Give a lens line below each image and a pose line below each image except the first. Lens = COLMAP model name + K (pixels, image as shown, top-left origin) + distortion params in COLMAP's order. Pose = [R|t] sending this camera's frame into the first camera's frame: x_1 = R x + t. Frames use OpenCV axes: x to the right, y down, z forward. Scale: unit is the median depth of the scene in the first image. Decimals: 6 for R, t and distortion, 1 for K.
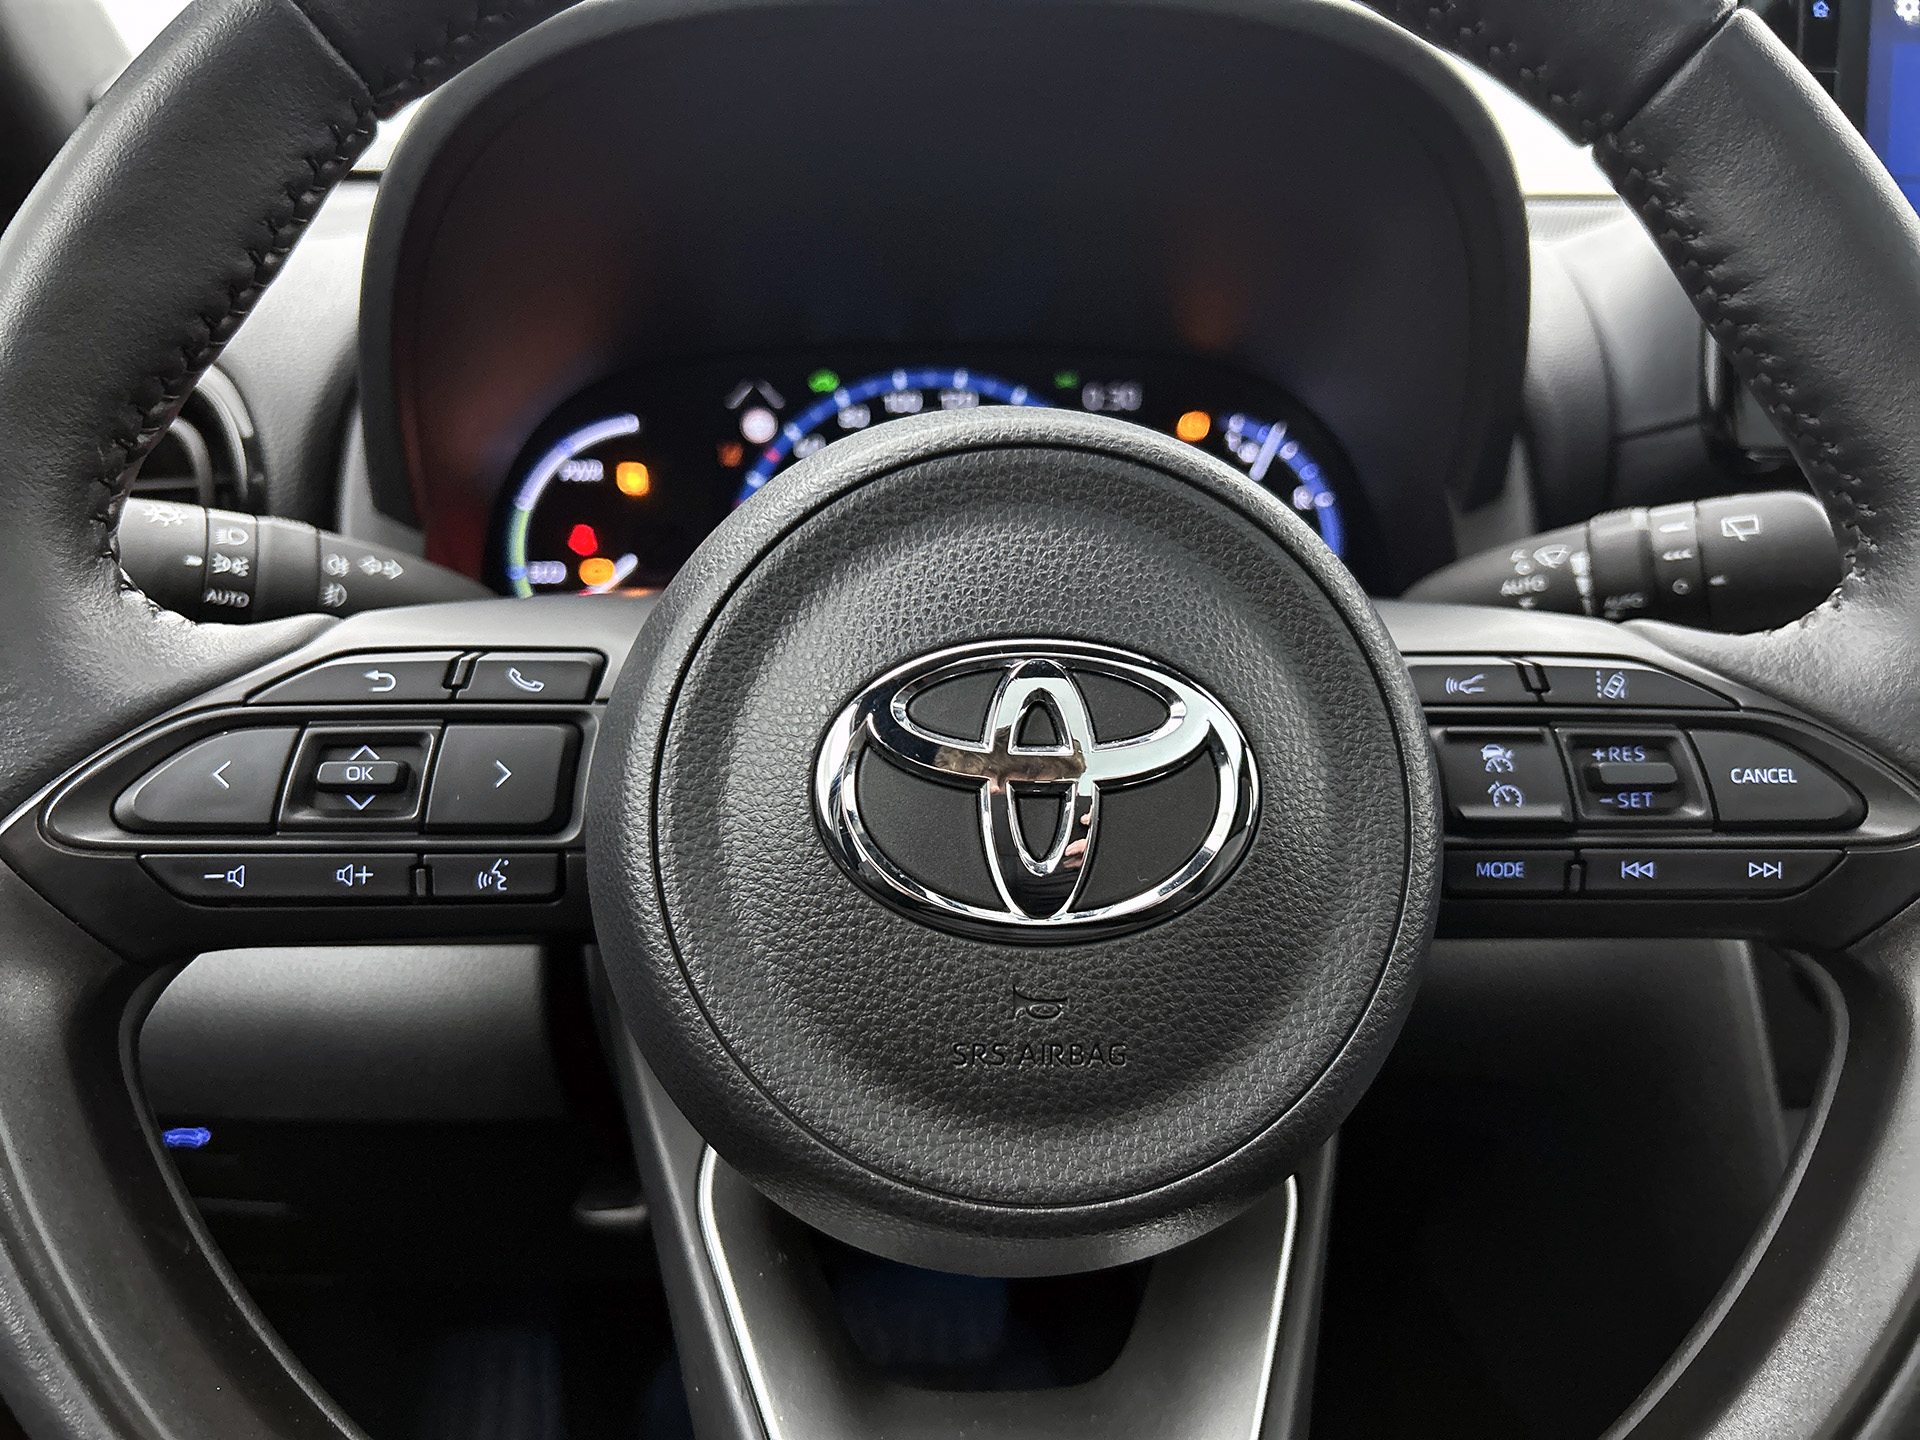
lens RADIAL K [[1417.1, 0, 960.0], [0, 1417.1, 720.0], [0, 0, 1]] dist [0.024077, -0.008333]
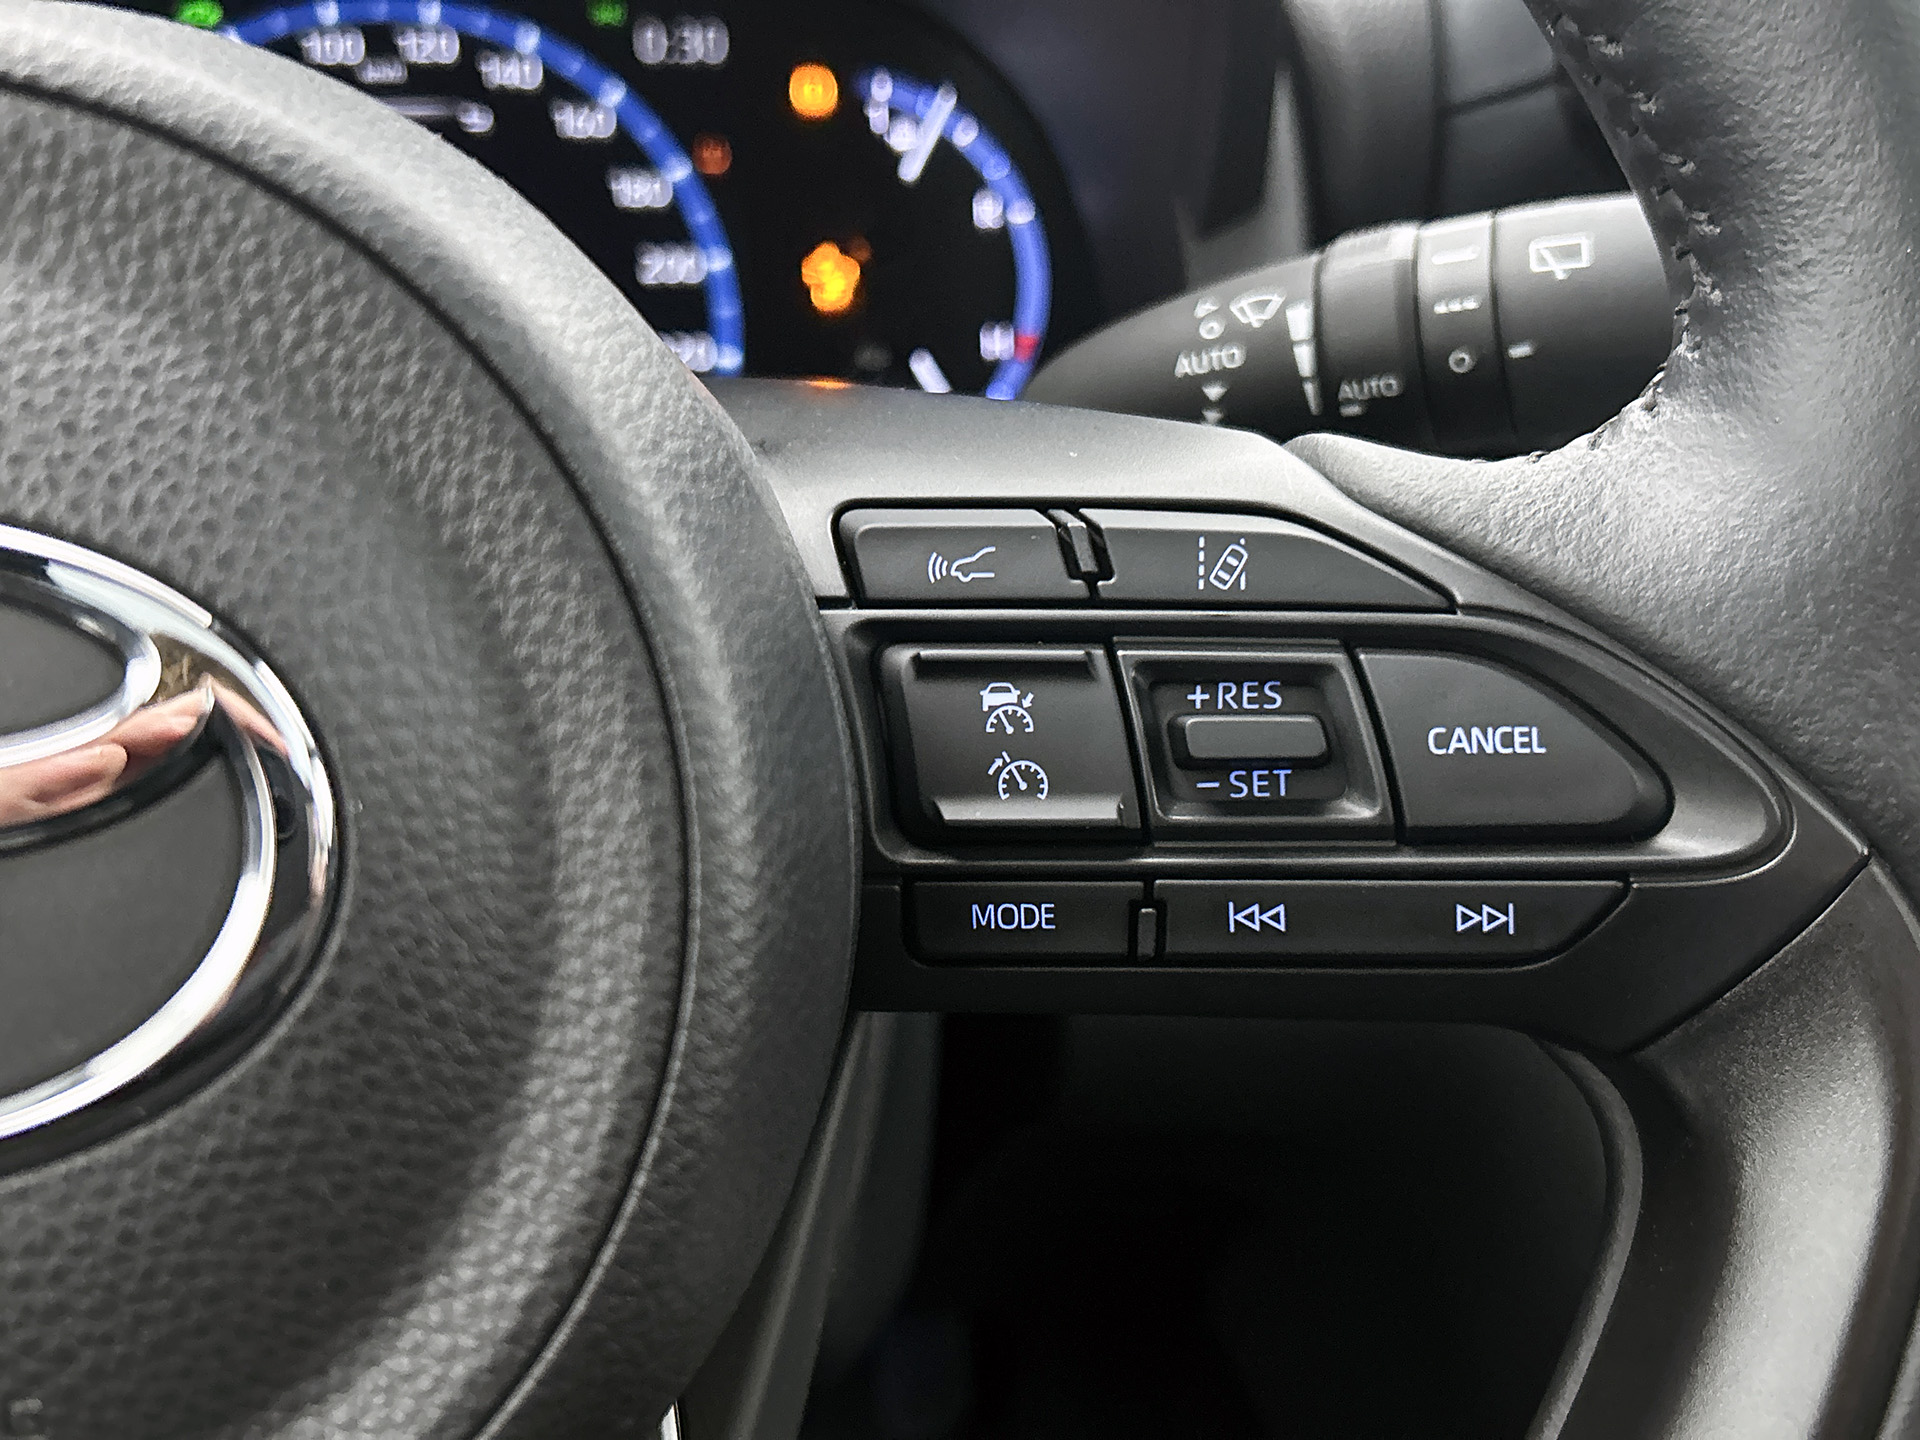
lens RADIAL K [[1875.9, 0, 881.3], [0, 1875.9, 702.7], [0, 0, 1]] dist [0.113125, -0.260949]
pose [[0.997460, -0.016986, 0.069176, 0.285281], [0.010256, 0.995279, 0.096510, -0.042710], [-0.070489, -0.095555, 0.992925, 0.317395]]
